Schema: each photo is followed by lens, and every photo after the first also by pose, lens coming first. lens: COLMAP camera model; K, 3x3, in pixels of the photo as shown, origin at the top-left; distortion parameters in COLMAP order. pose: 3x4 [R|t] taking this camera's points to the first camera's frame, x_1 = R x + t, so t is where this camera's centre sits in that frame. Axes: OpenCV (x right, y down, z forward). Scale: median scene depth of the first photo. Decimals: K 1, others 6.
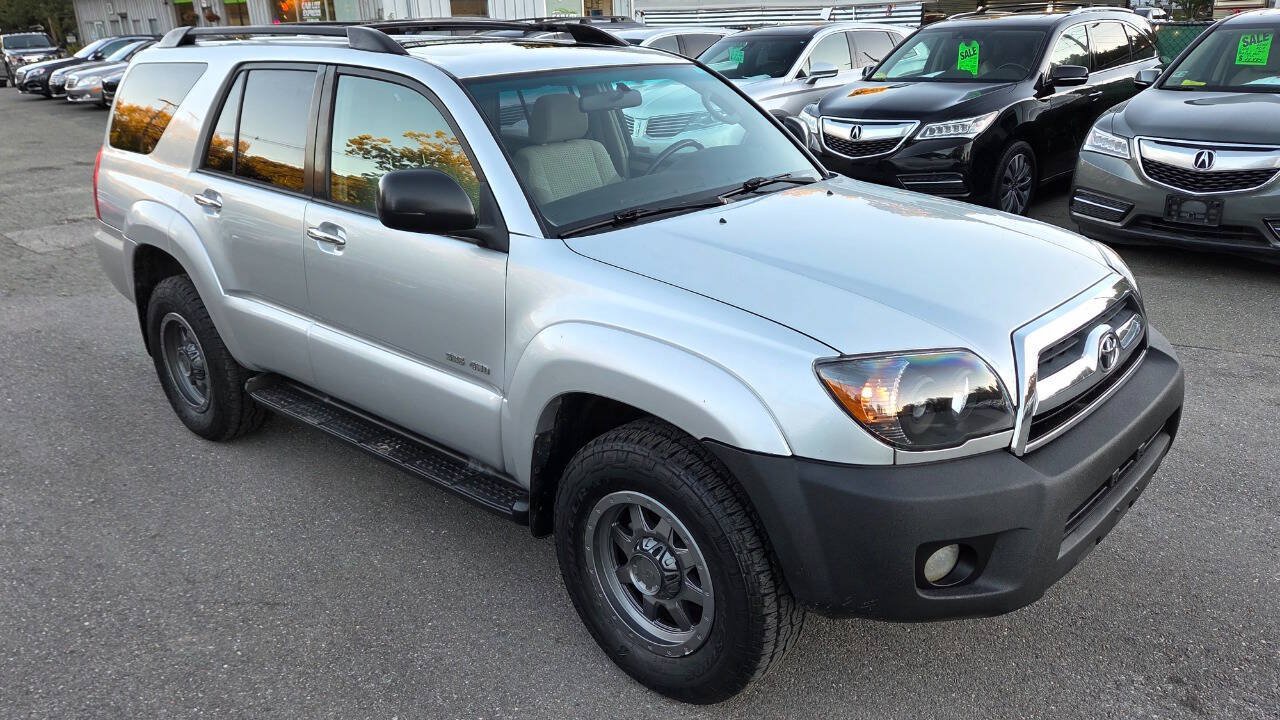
lens RADIAL K [[943.7, 0, 640.0], [0, 943.7, 360.0], [0, 0, 1]] dist [0.080421, -0.074599]
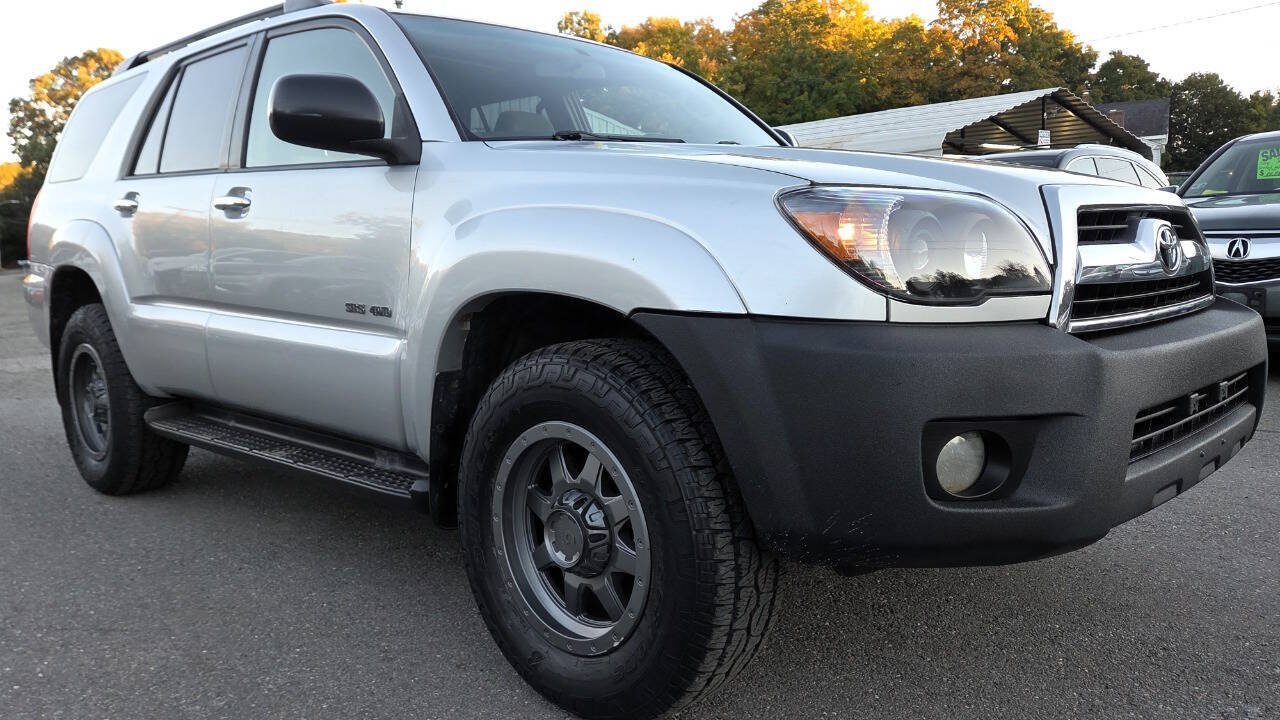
lens RADIAL K [[948.5, 0, 631.5], [0, 948.5, 364.9], [0, 0, 1]] dist [0.071138, -0.065741]
pose [[0.999491, 0.011876, -0.029597, 0.076352], [-0.017862, 0.977316, -0.211034, 0.241935], [0.026419, 0.211455, 0.977031, 0.235948]]
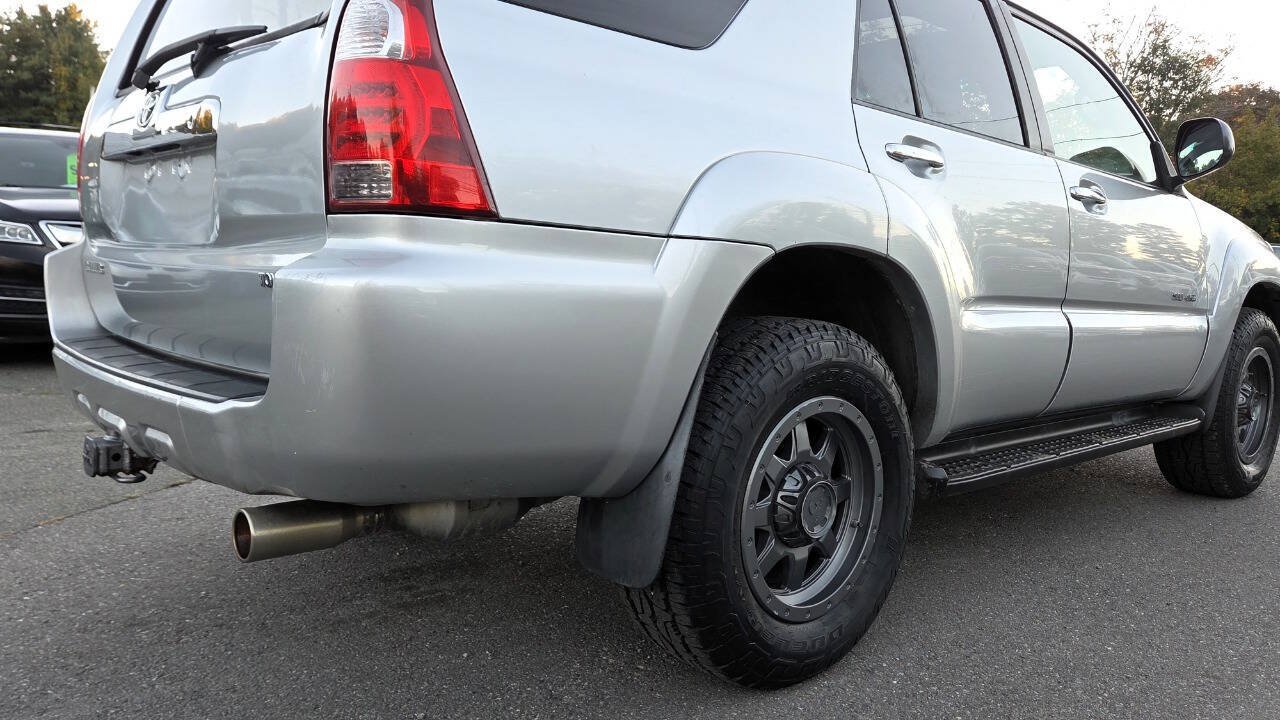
lens RADIAL K [[943.7, 0, 640.0], [0, 943.7, 360.0], [0, 0, 1]] dist [0.080421, -0.074599]
pose [[0.113845, -0.072293, 0.990865, -1.527734], [0.295785, 0.954588, 0.035663, -0.171133], [-0.948446, 0.289023, 0.130058, 1.639753]]
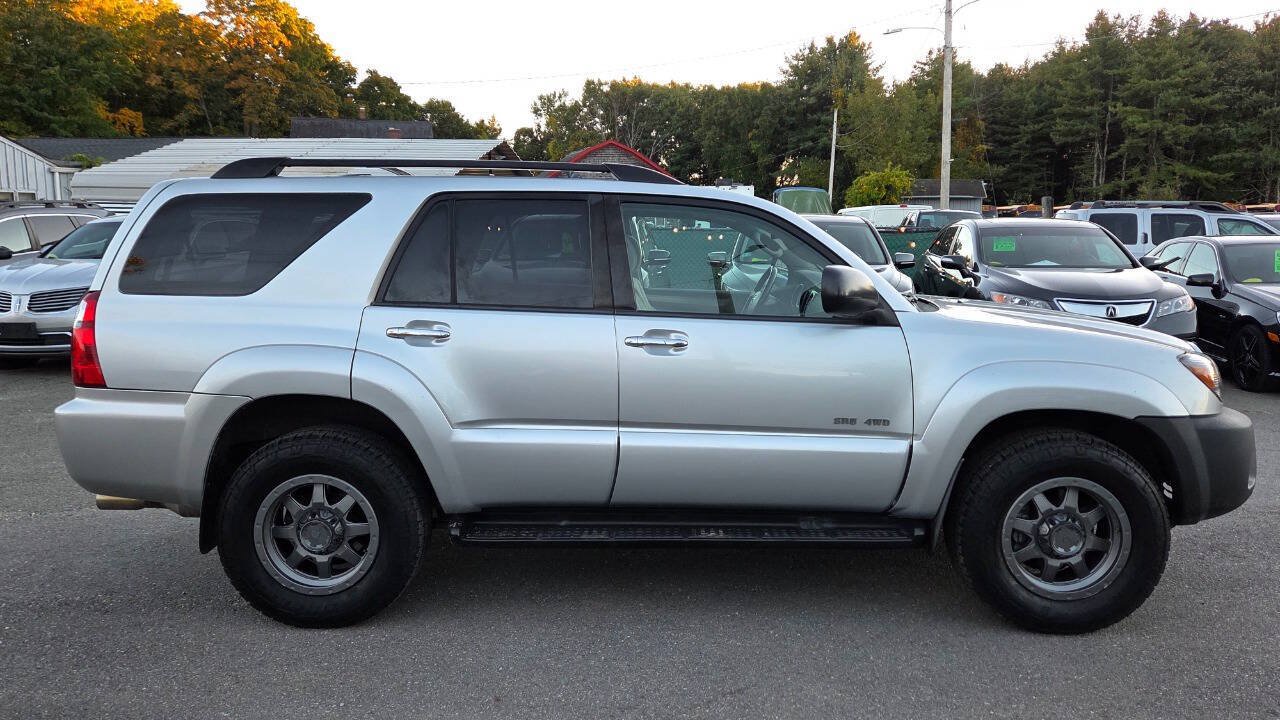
lens RADIAL K [[943.7, 0, 640.0], [0, 943.7, 360.0], [0, 0, 1]] dist [0.080421, -0.074599]
pose [[0.760293, -0.056176, 0.647146, -1.299458], [0.195170, 0.969977, -0.145095, 0.052916], [-0.619567, 0.236618, 0.748431, 0.275328]]
